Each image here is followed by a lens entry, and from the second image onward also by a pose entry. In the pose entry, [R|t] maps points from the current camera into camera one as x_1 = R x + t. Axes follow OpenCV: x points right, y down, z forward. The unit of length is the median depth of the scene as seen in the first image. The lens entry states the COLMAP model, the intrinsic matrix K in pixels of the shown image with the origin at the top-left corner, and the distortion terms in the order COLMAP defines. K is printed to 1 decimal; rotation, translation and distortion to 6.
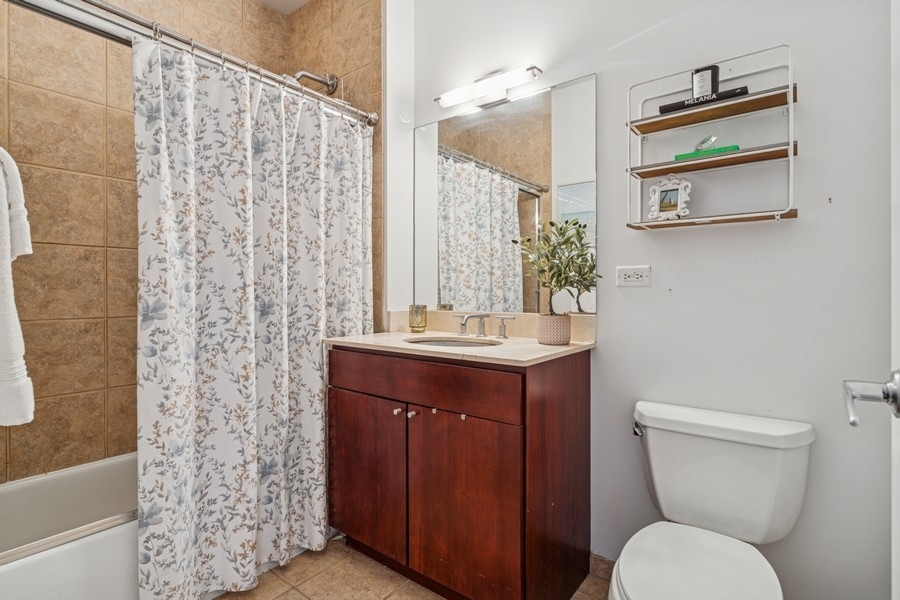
lens RADIAL K [[454.8, 0, 448.5], [0, 454.8, 297.3], [0, 0, 1]] dist [-0.002629, 0.000100]
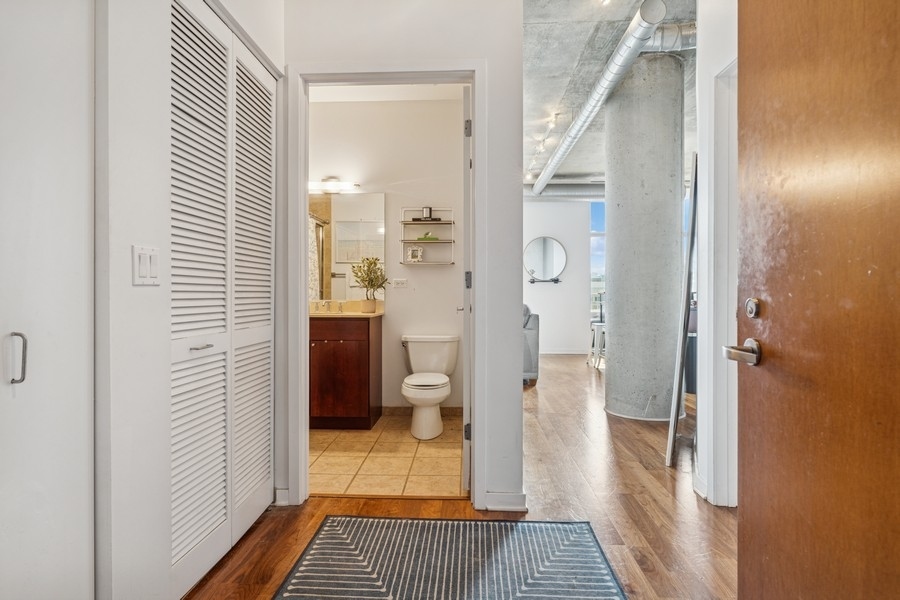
lens RADIAL K [[492.8, 0, 450.3], [0, 492.8, 295.9], [0, 0, 1]] dist [-0.000260, -0.000002]
pose [[0.819004, 0.001364, 0.573787, -0.937682], [0.000723, 0.999994, -0.003408, 0.030947], [-0.573788, 0.003206, 0.818998, -1.378471]]
